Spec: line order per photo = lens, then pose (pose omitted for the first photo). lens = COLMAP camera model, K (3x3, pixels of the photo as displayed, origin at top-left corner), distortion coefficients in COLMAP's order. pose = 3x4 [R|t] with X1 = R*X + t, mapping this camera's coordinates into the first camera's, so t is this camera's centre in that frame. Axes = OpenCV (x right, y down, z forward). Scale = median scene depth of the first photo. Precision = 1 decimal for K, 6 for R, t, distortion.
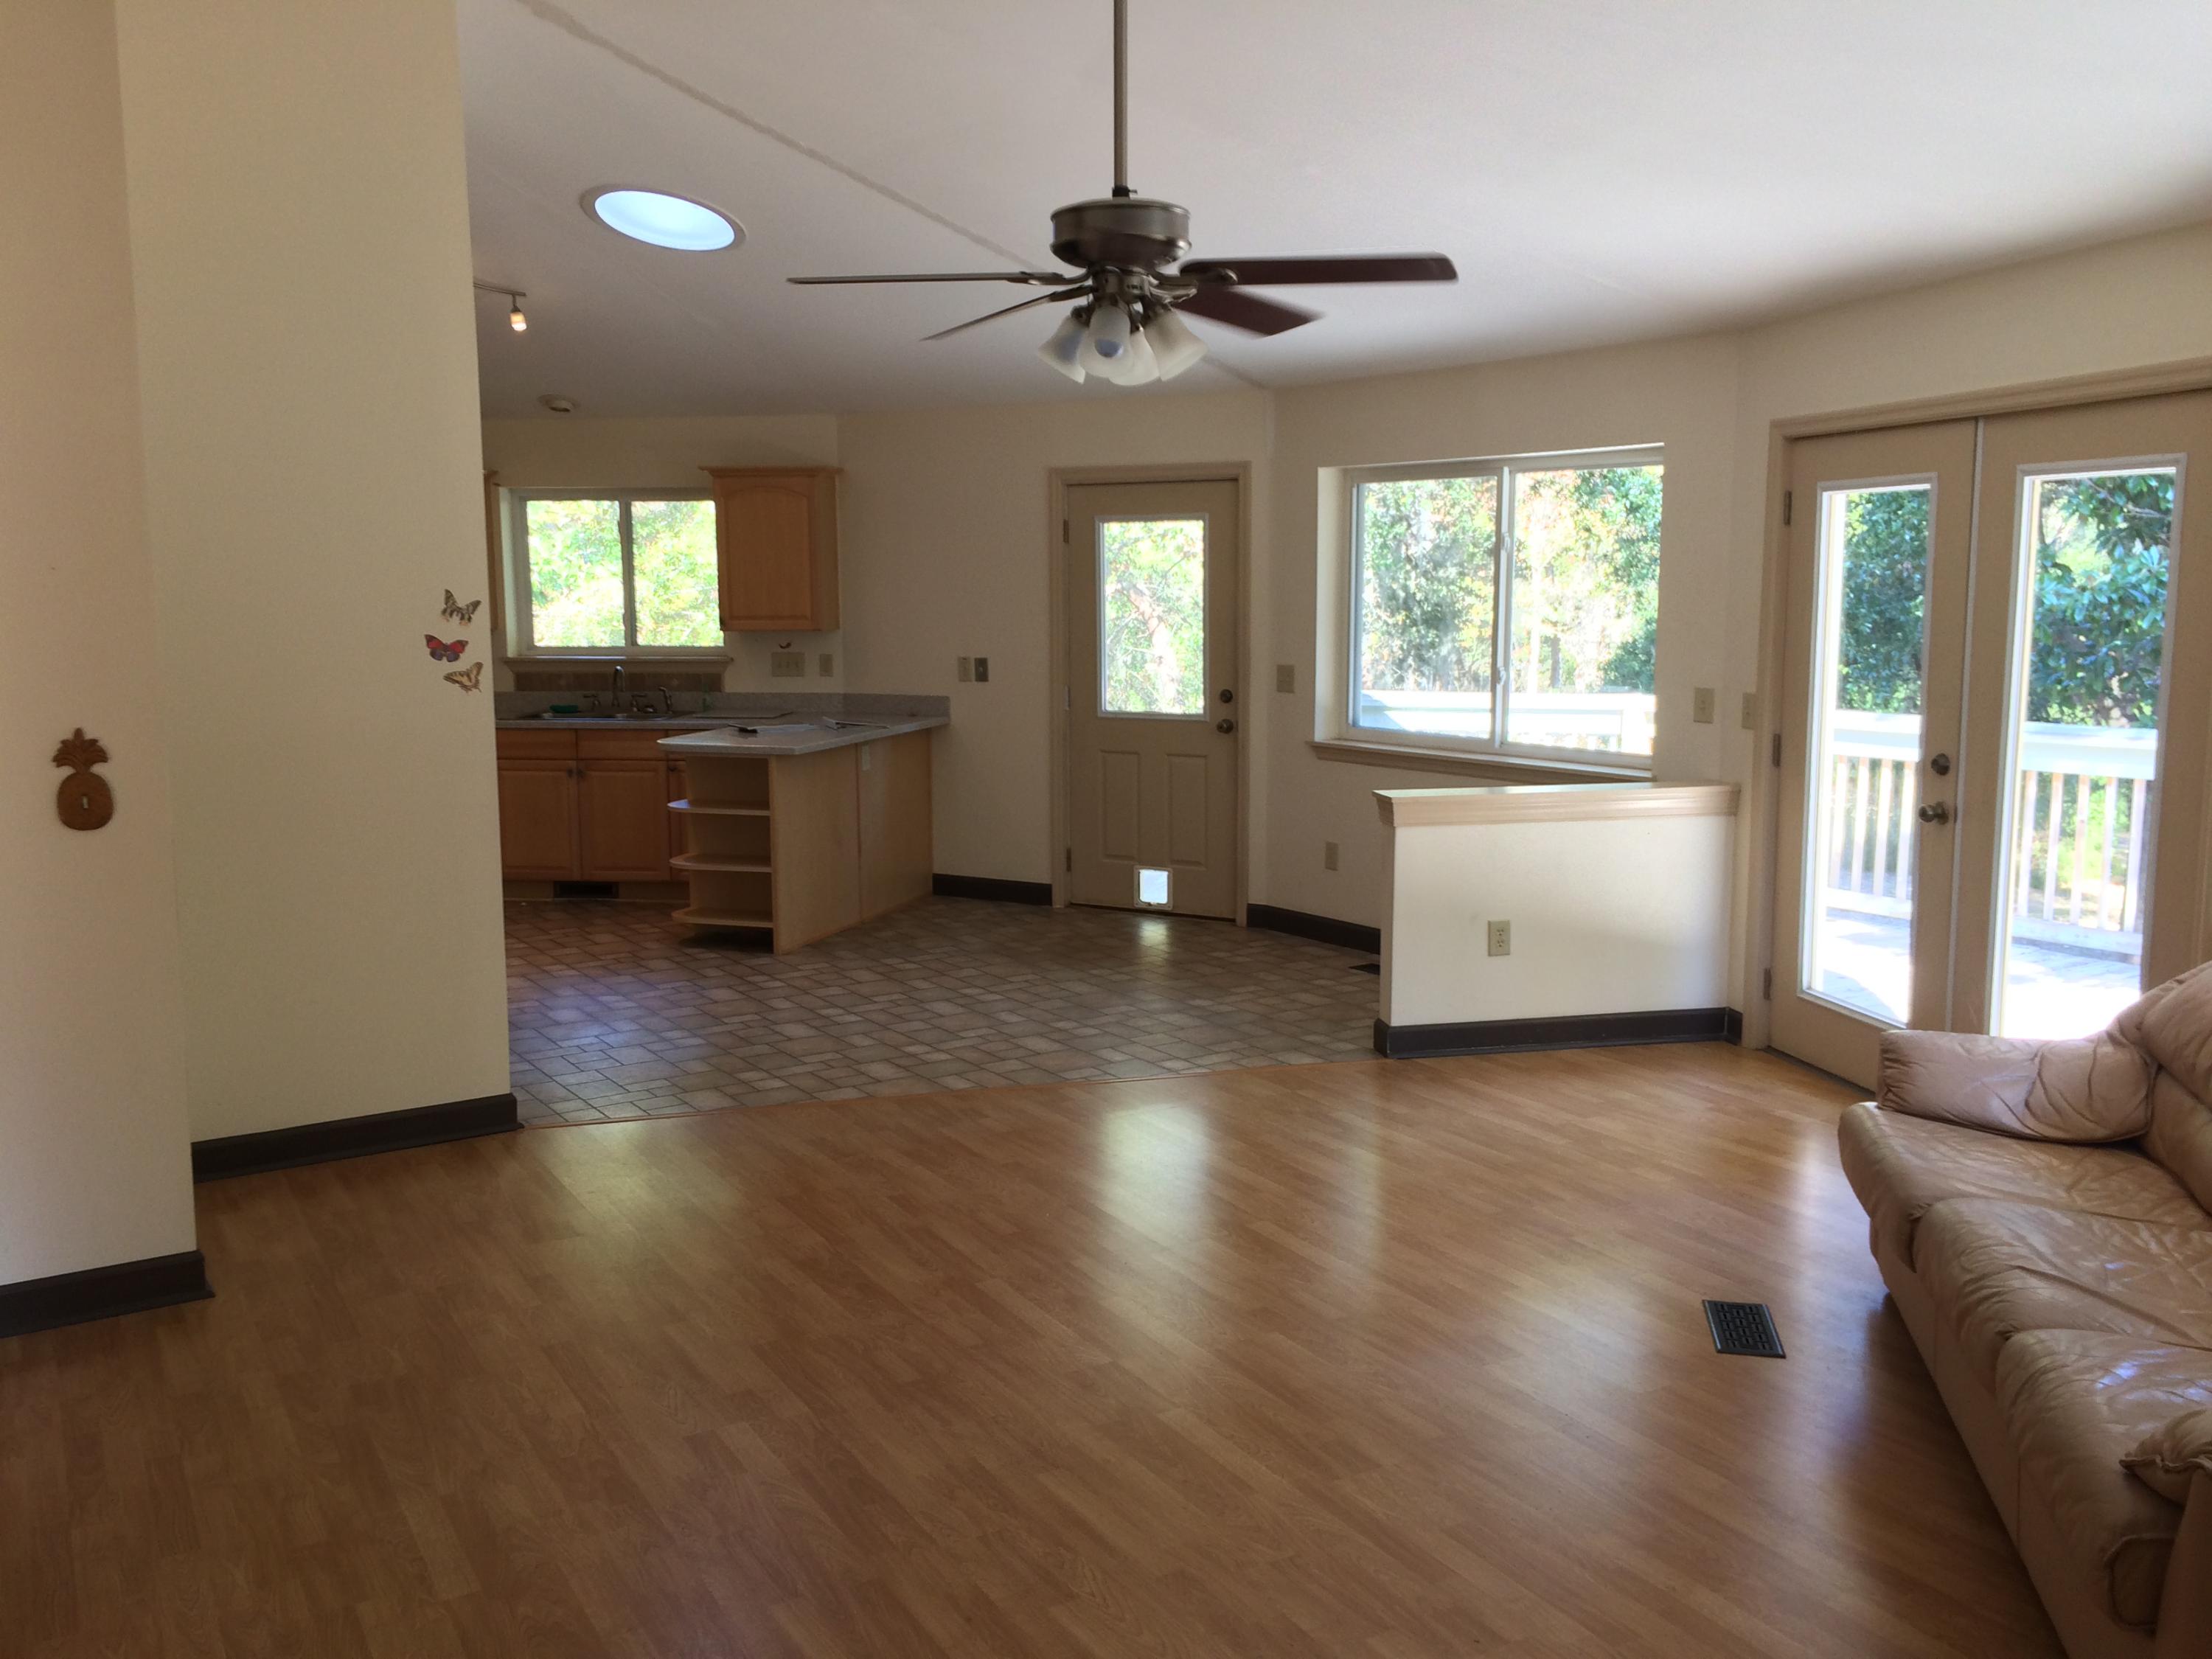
lens RADIAL K [[1878.0, 0, 1084.5], [0, 1878.0, 818.1], [0, 0, 1]] dist [0.079208, -0.097785]
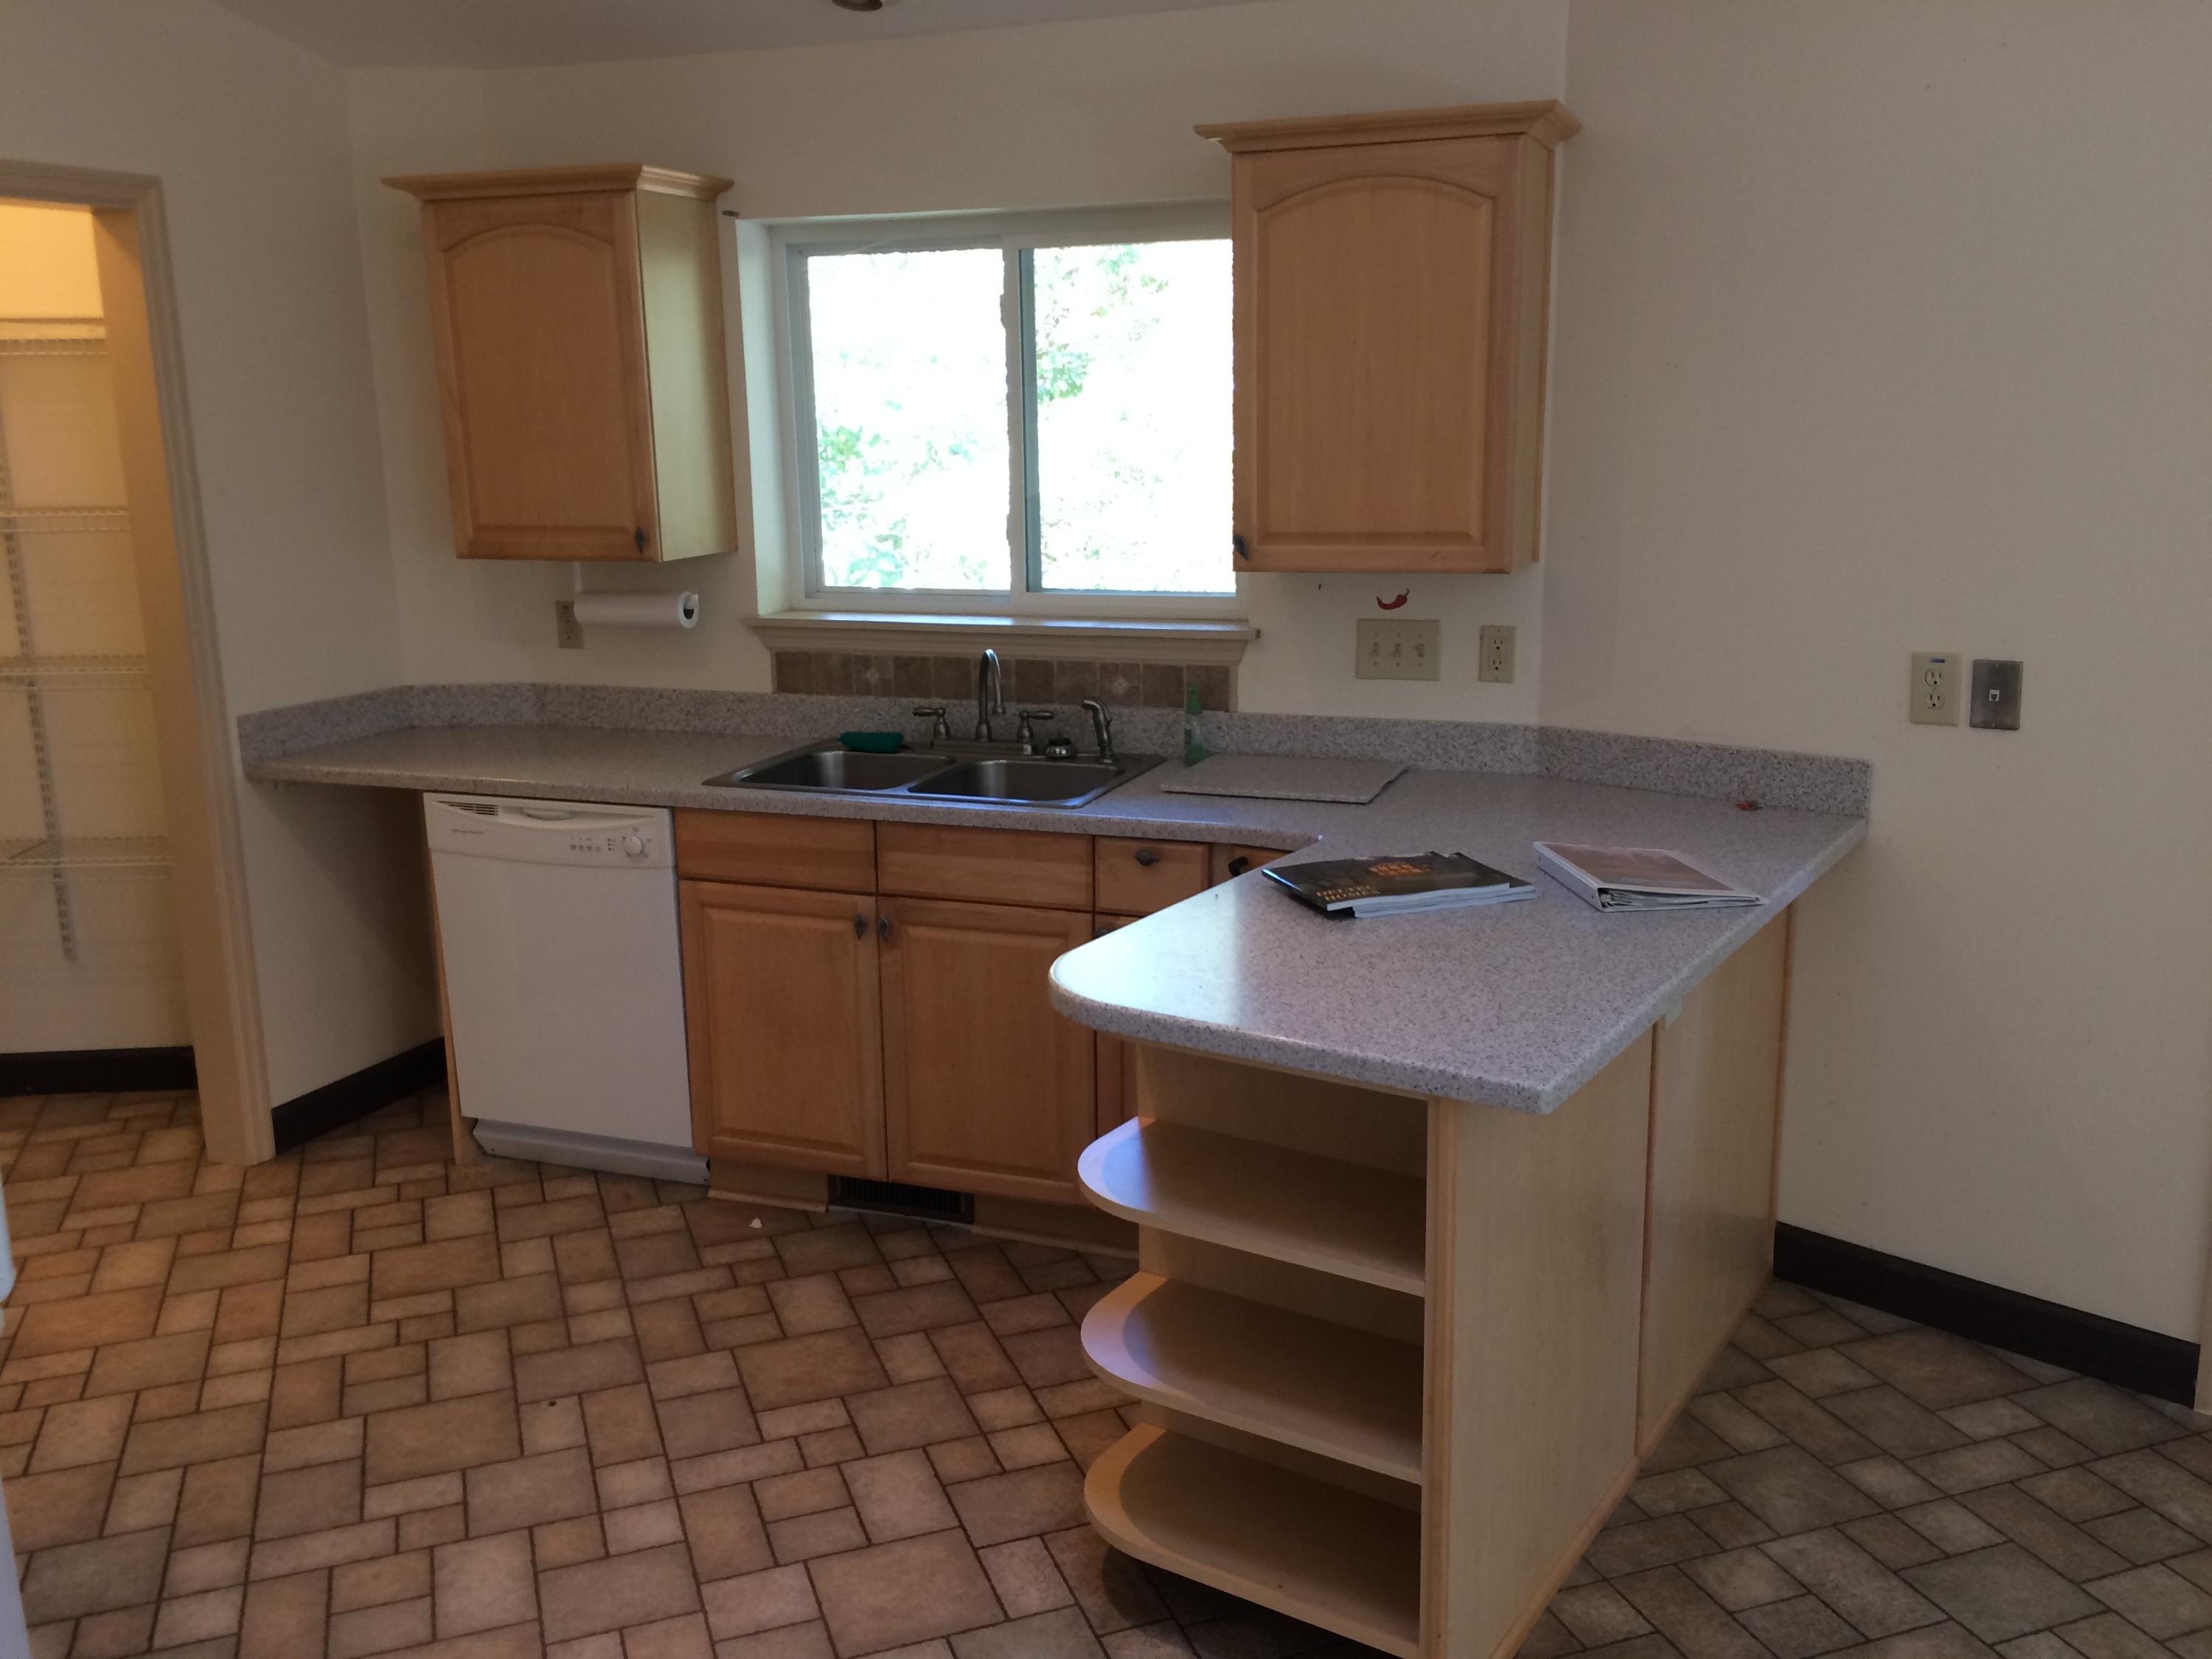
lens RADIAL K [[1878.0, 0, 1084.5], [0, 1878.0, 818.1], [0, 0, 1]] dist [0.079208, -0.097785]
pose [[0.971064, 0.041675, -0.235156, -0.131517], [-0.022514, 0.996246, 0.083587, -0.080822], [0.237756, -0.075874, 0.968357, 0.619461]]
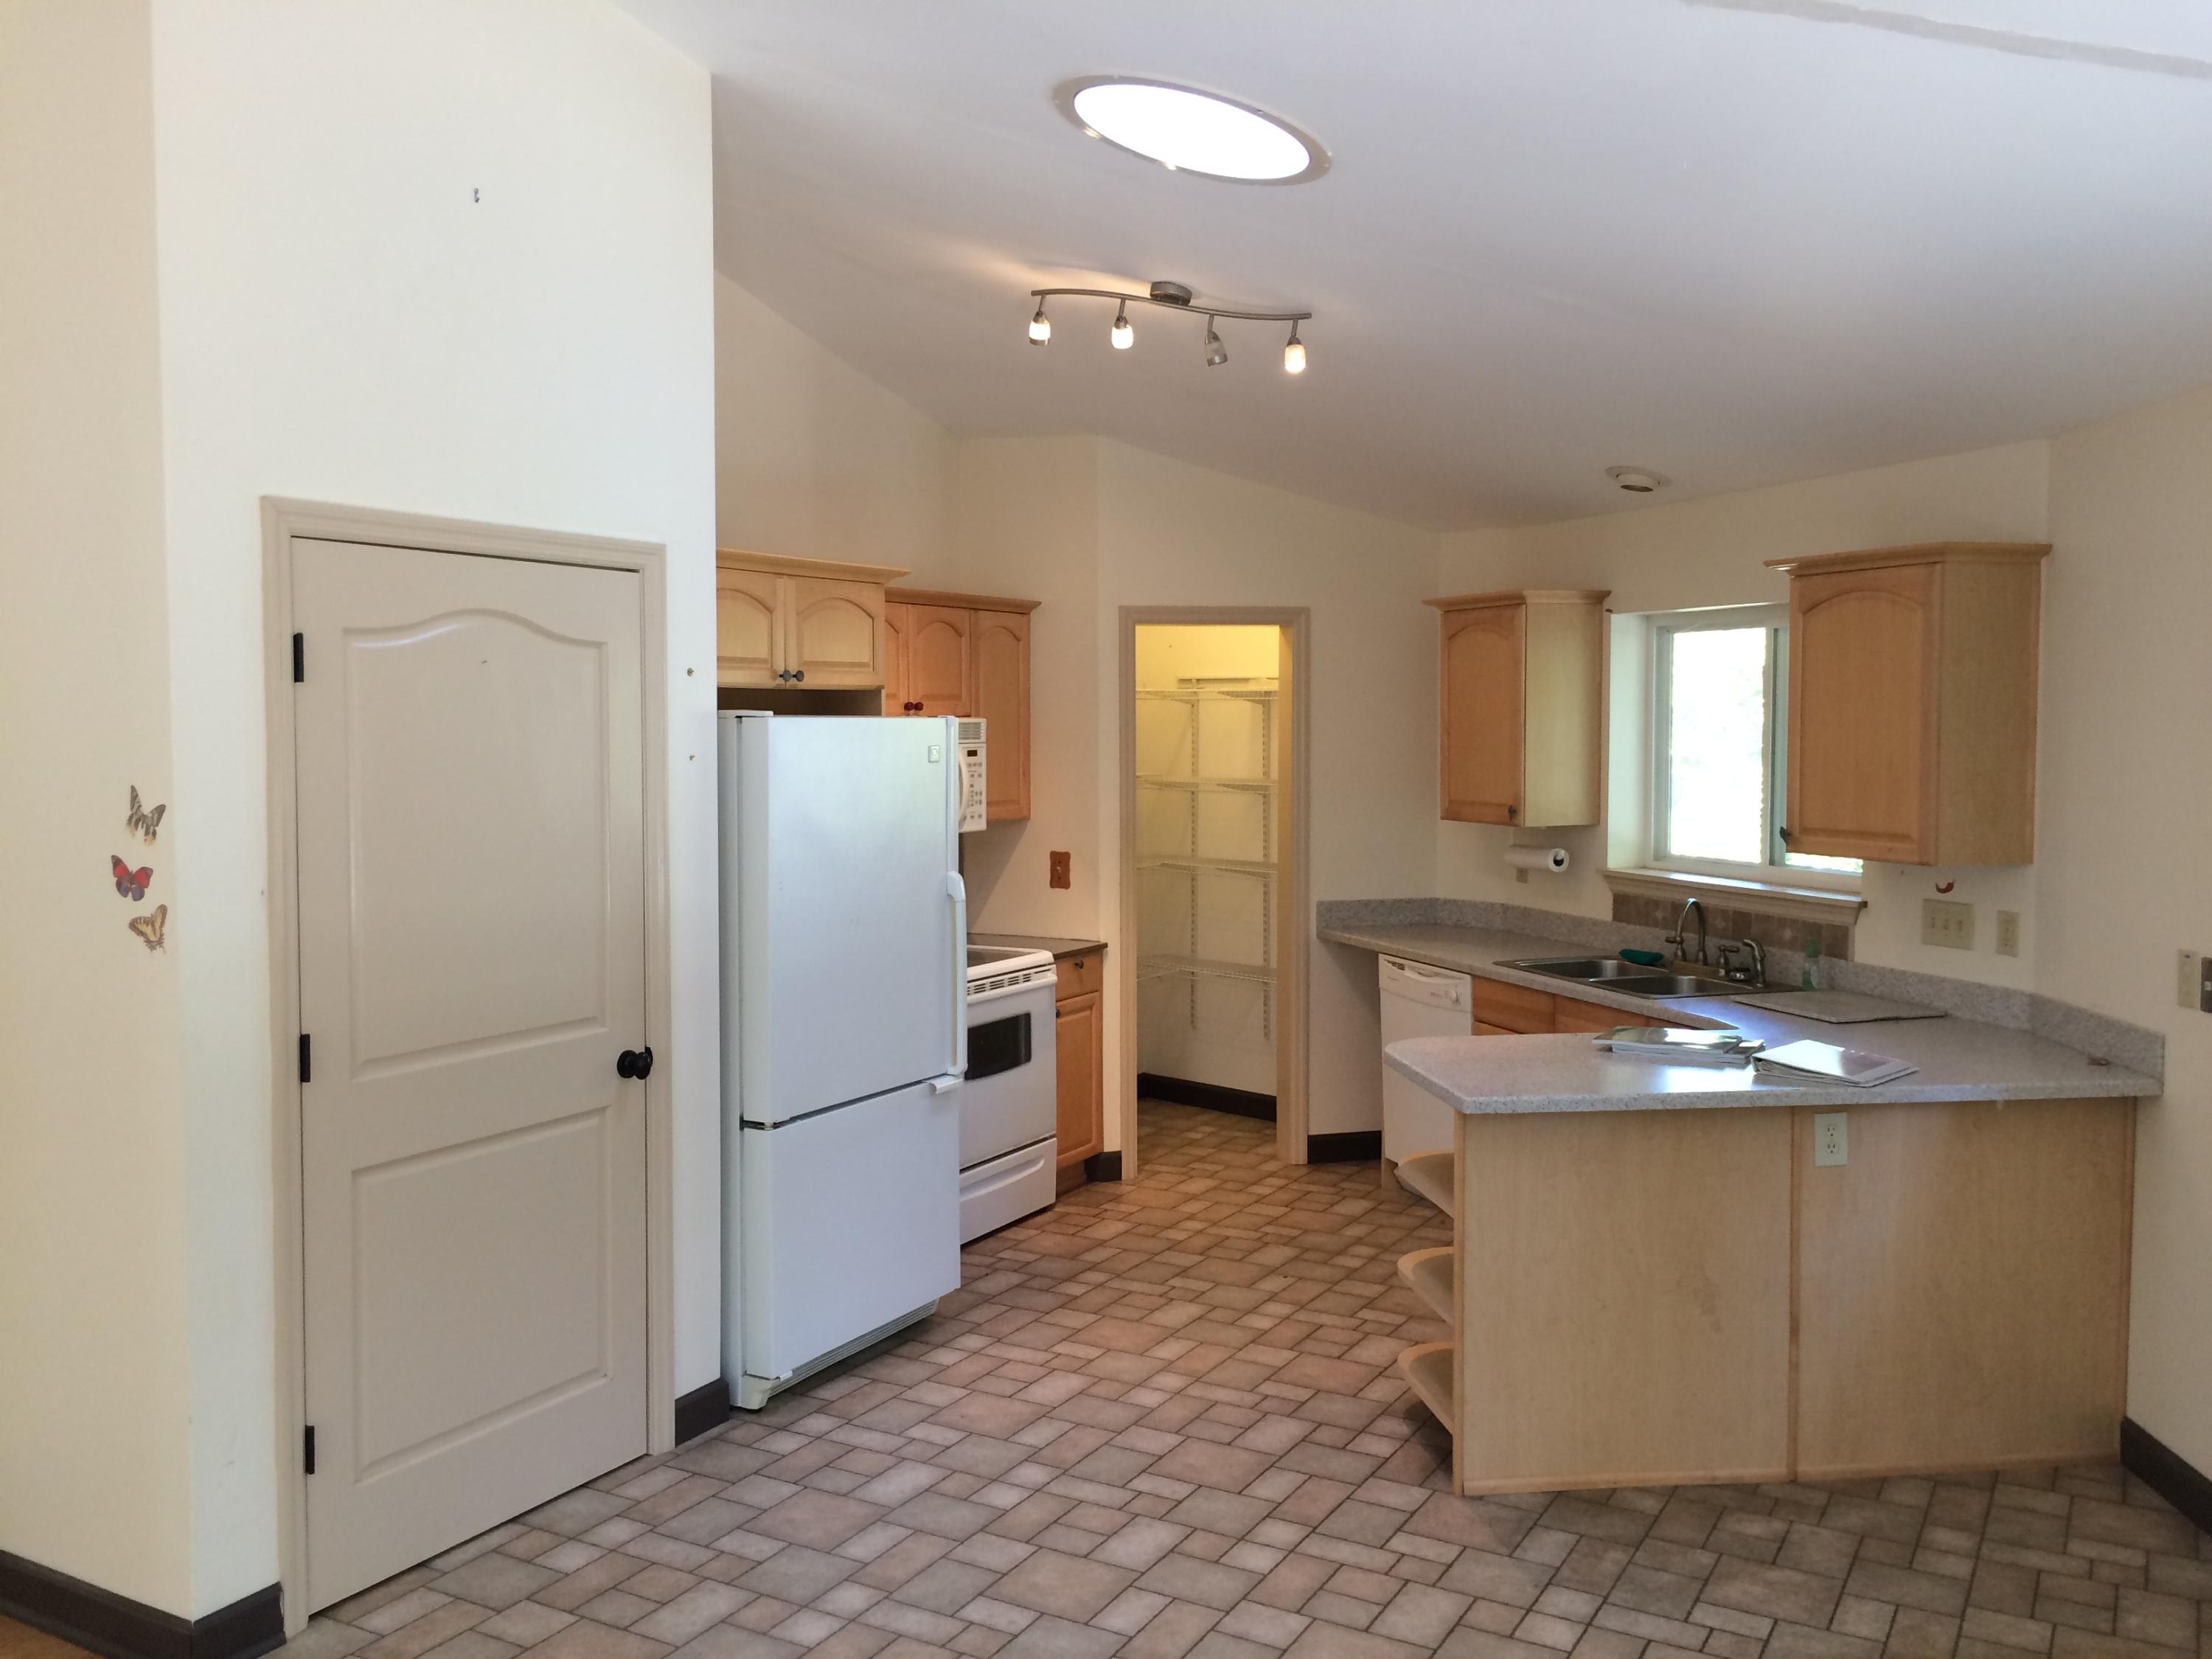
lens RADIAL K [[1878.0, 0, 1084.5], [0, 1878.0, 818.1], [0, 0, 1]] dist [0.079208, -0.097785]
pose [[0.455005, 0.054403, -0.888825, 0.208445], [-0.121341, 0.992610, -0.001361, -0.084060], [0.882183, 0.108470, 0.458244, 0.565264]]
